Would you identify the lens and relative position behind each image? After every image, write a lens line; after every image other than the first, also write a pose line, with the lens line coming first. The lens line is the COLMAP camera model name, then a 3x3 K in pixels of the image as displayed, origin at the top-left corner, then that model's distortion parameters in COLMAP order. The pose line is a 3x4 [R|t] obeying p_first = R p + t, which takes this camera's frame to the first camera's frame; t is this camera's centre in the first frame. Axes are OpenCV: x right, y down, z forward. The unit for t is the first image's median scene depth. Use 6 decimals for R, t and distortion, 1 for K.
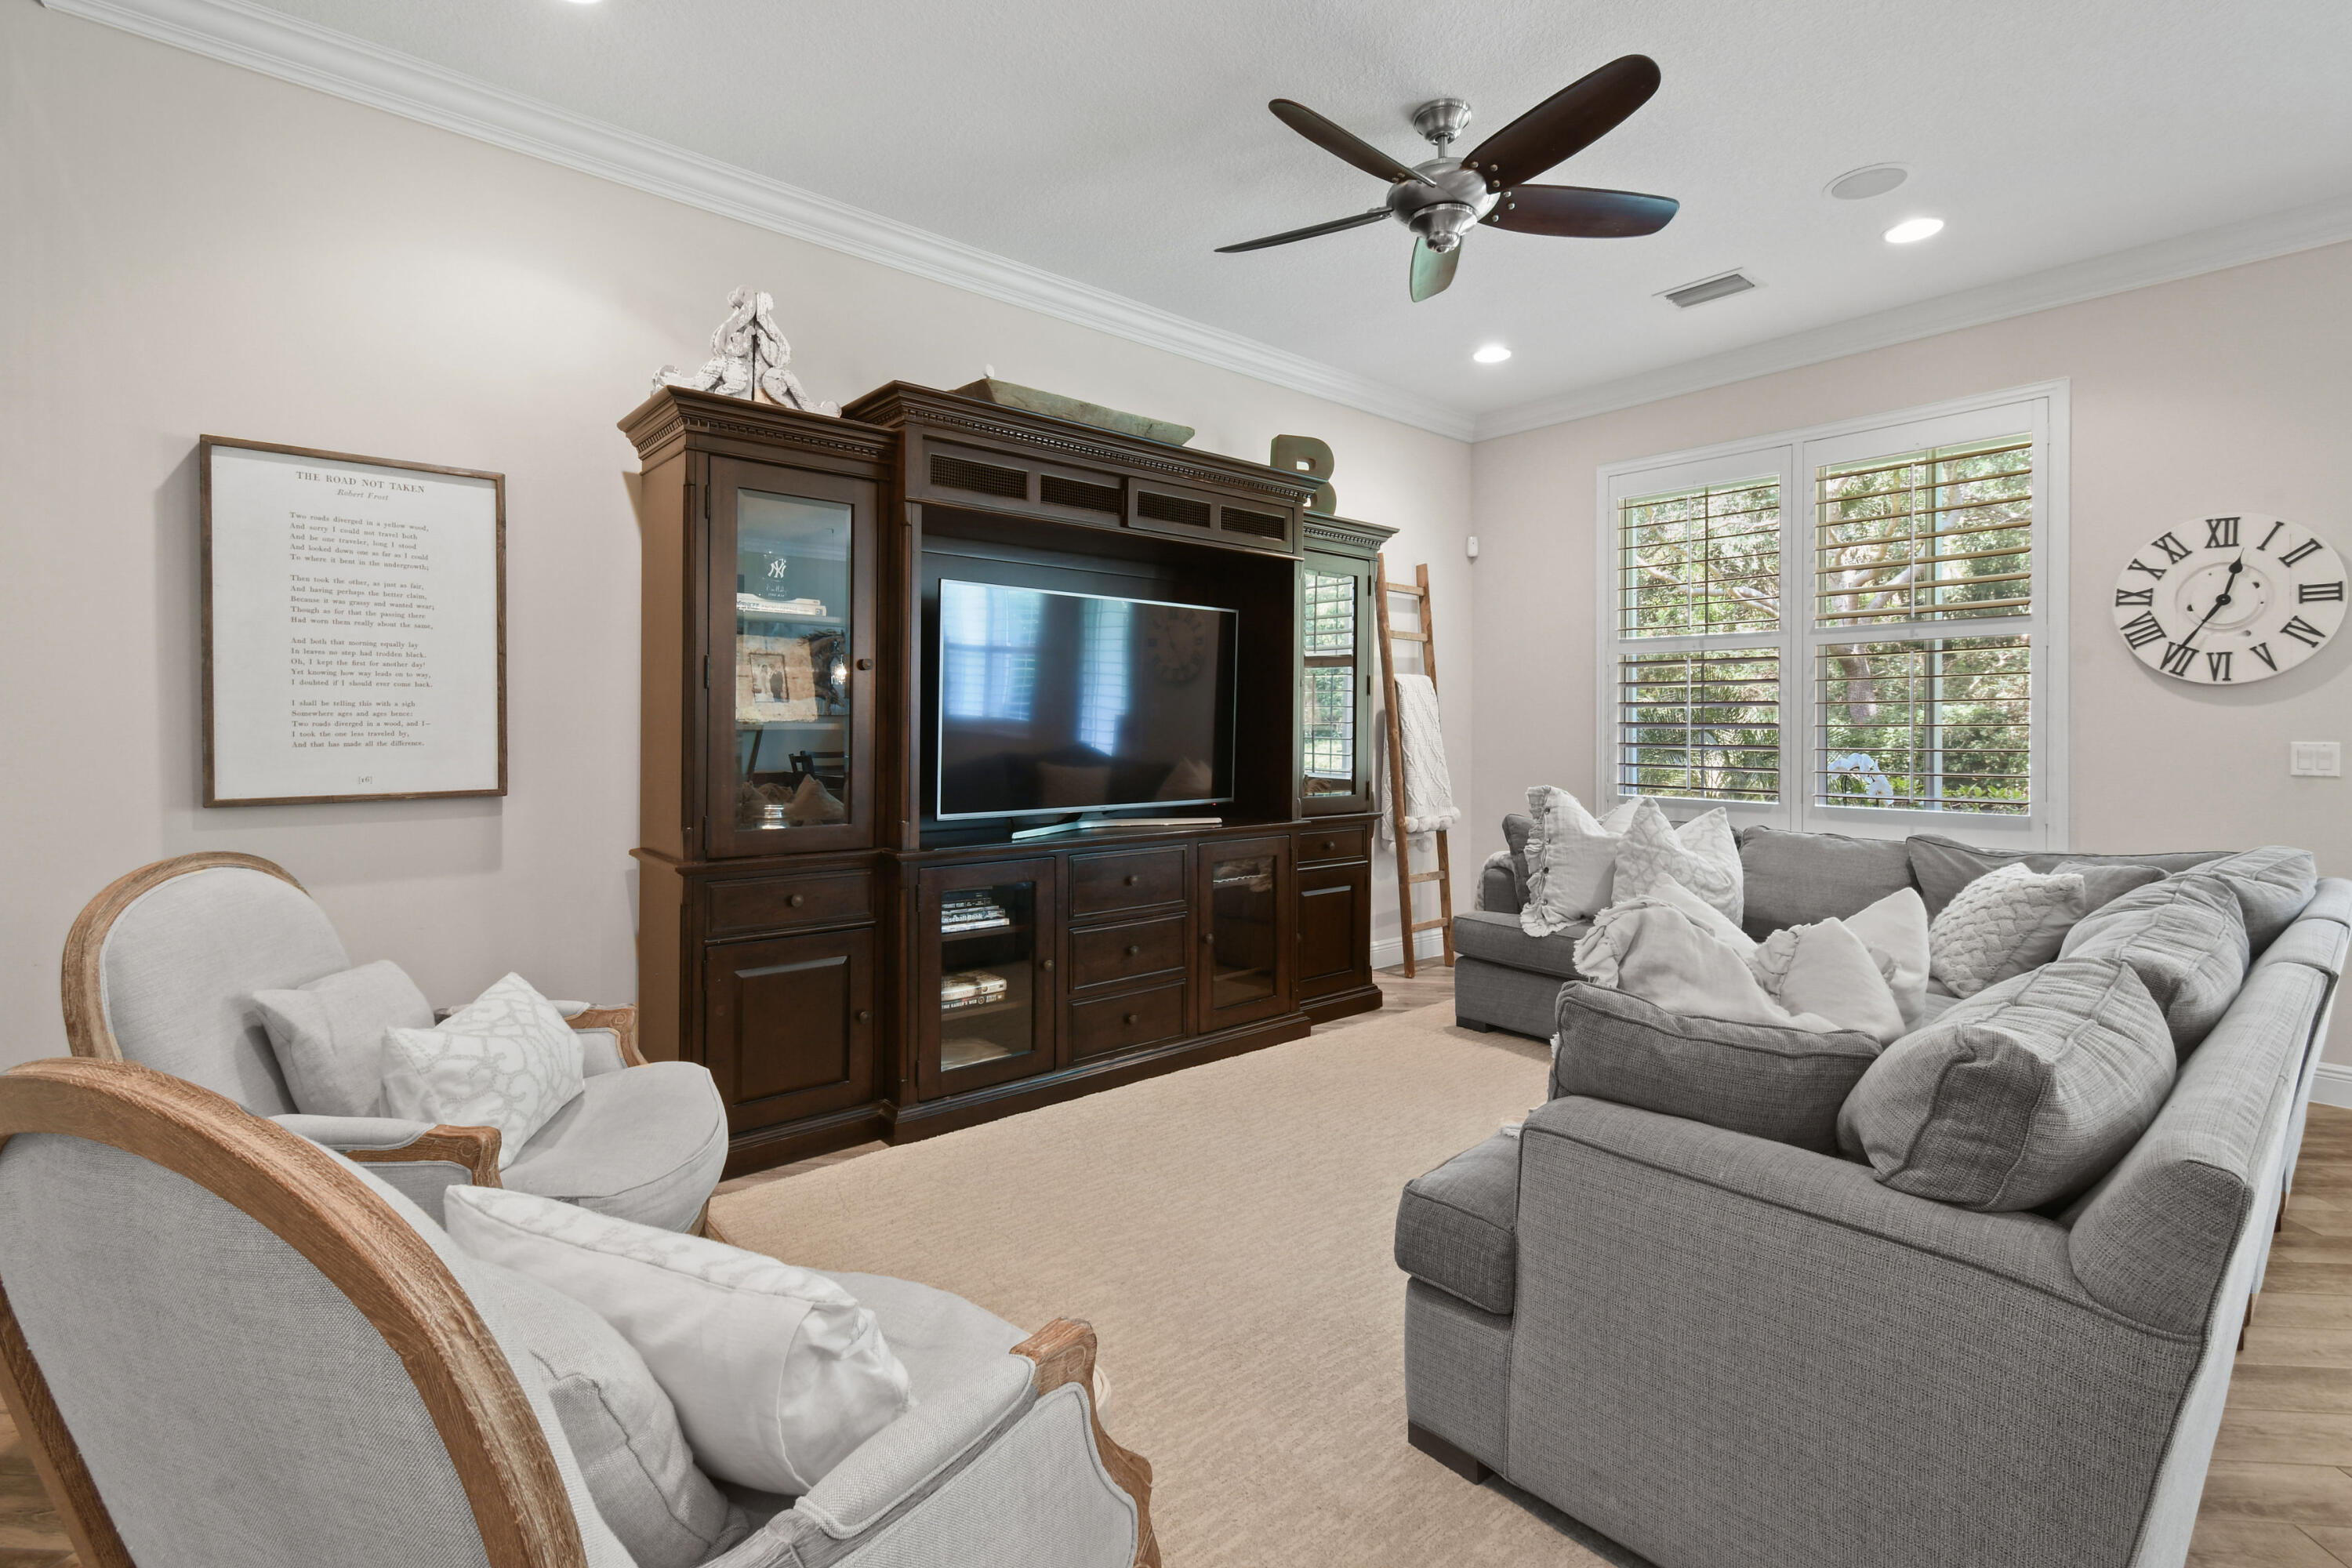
lens RADIAL K [[1050.1, 0, 1166.9], [0, 1050.1, 741.4], [0, 0, 1]] dist [0.004405, -0.000887]
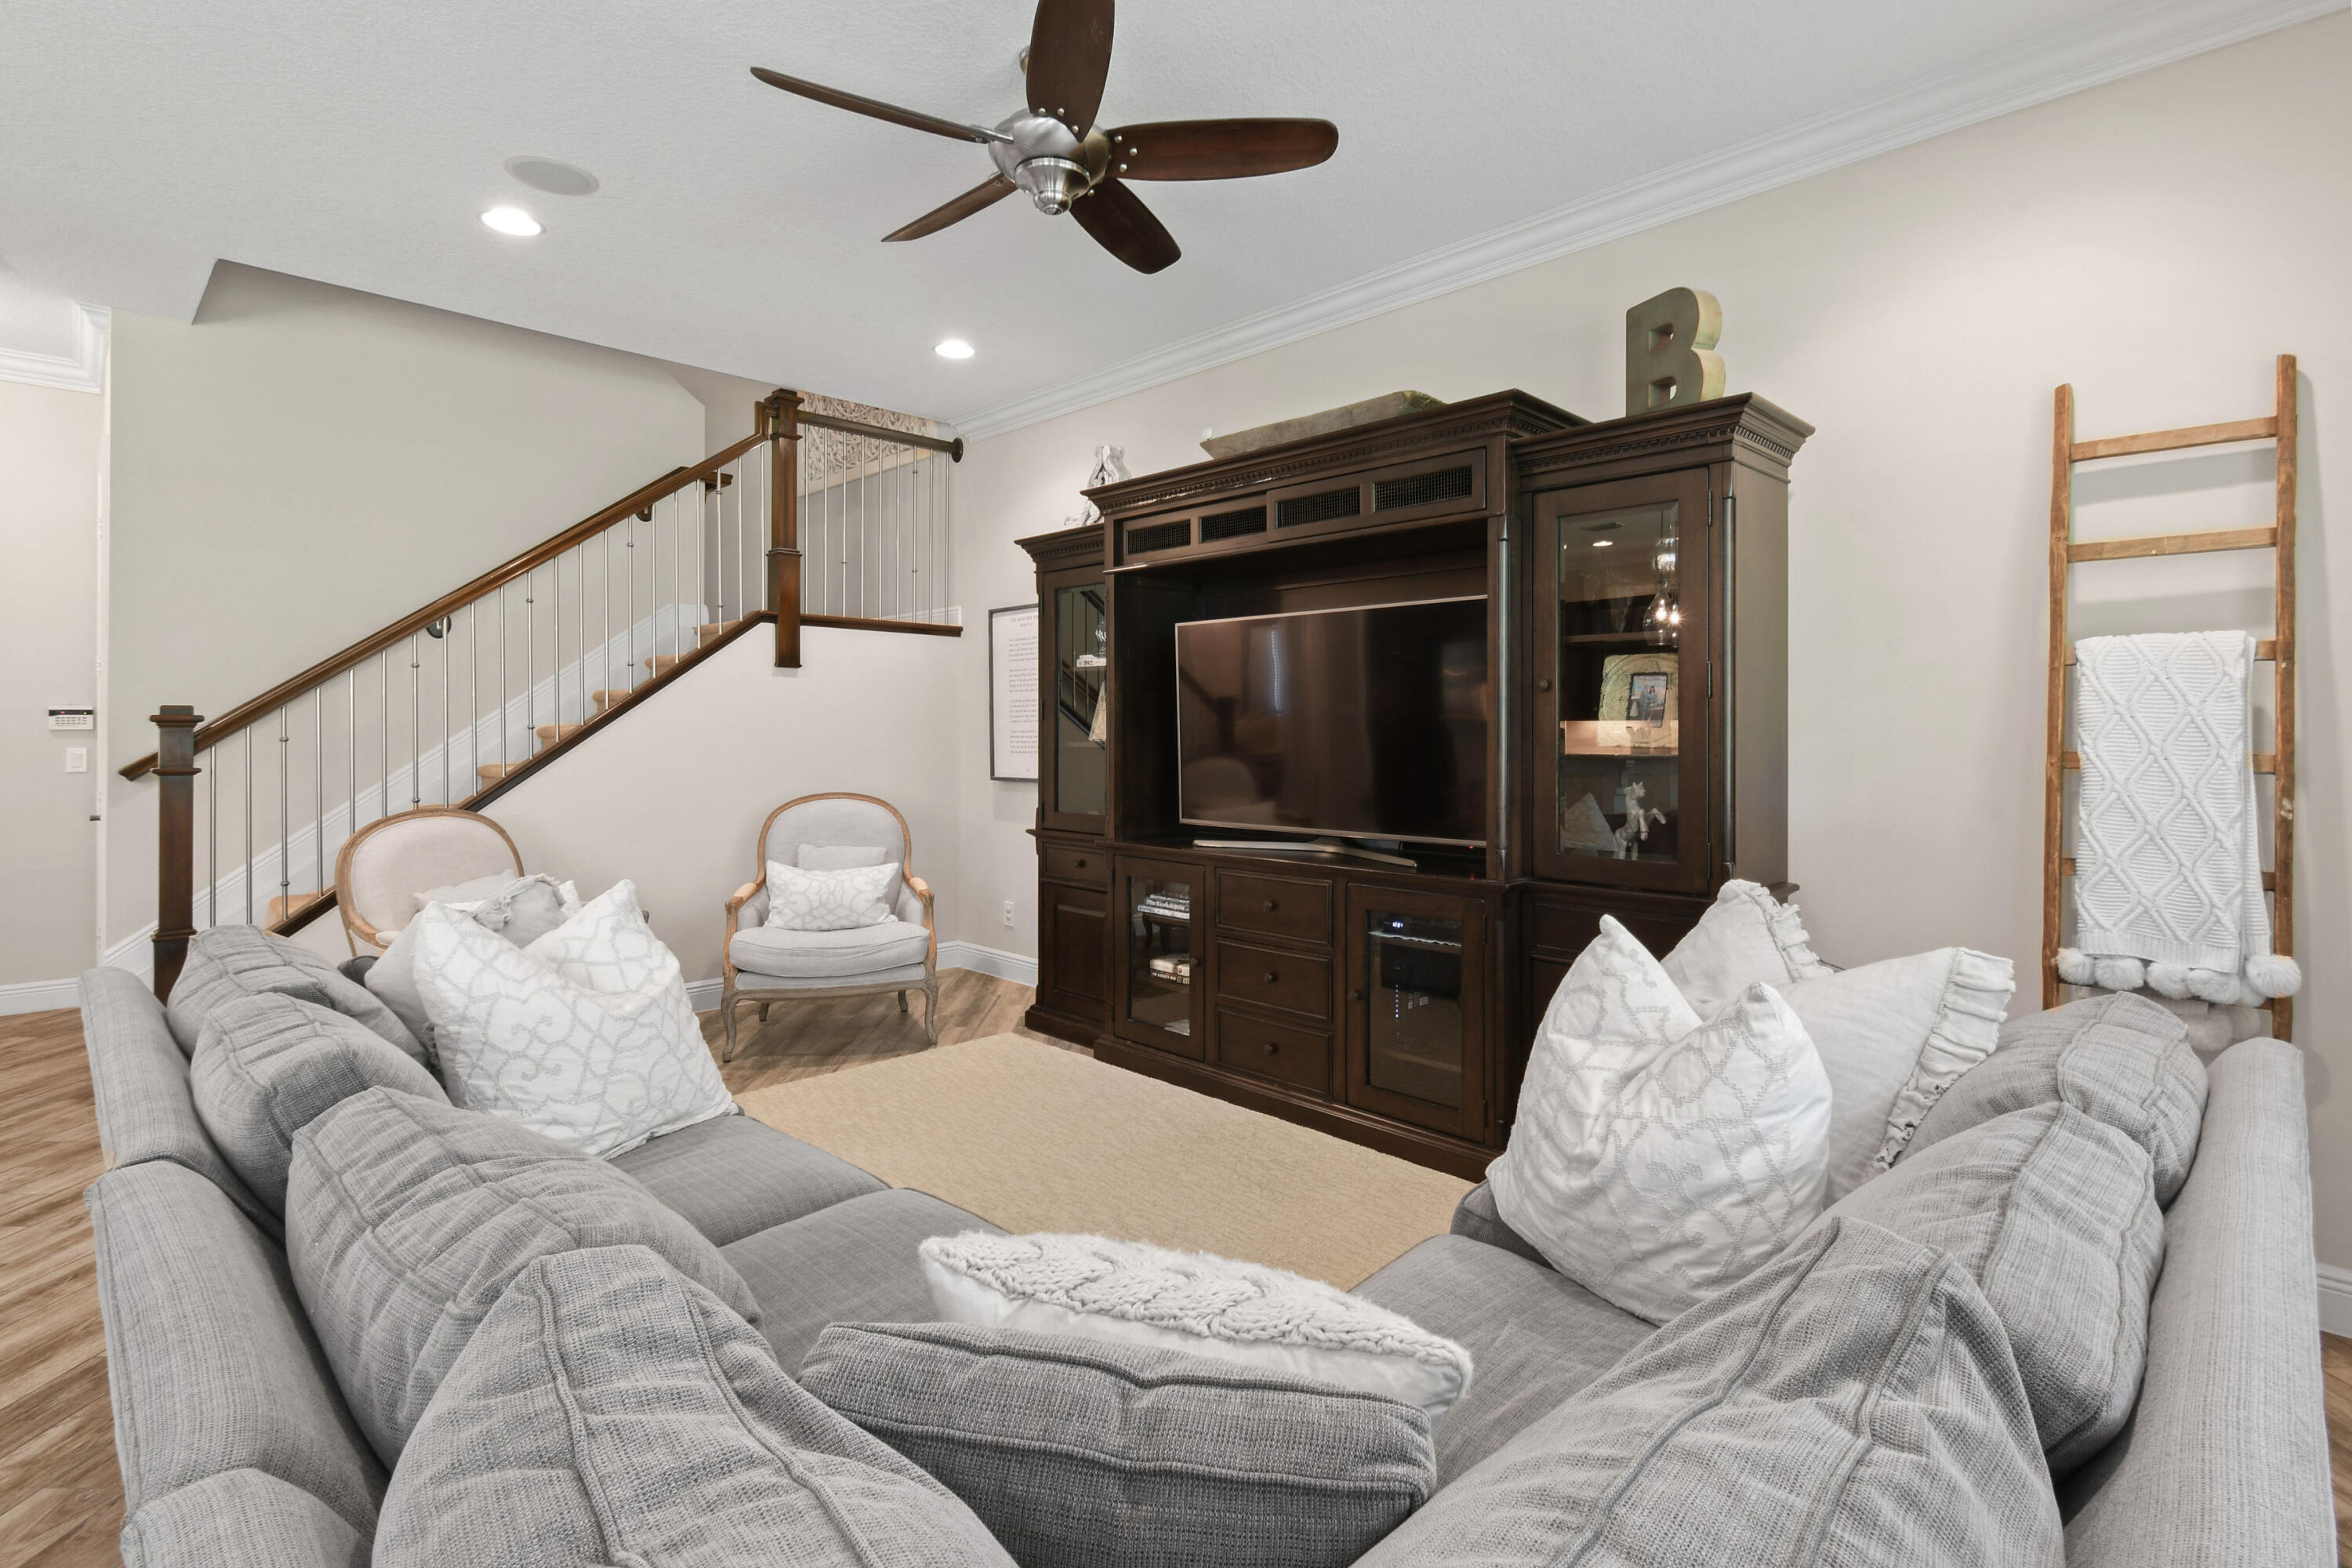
lens RADIAL K [[1107.2, 0, 1215.1], [0, 1107.2, 719.6], [0, 0, 1]] dist [0.003477, 0.001701]
pose [[0.086854, -0.011780, -0.996151, 1.047033], [-0.013202, 0.999829, -0.012975, -0.026766], [0.996134, 0.014278, 0.086684, 0.922807]]
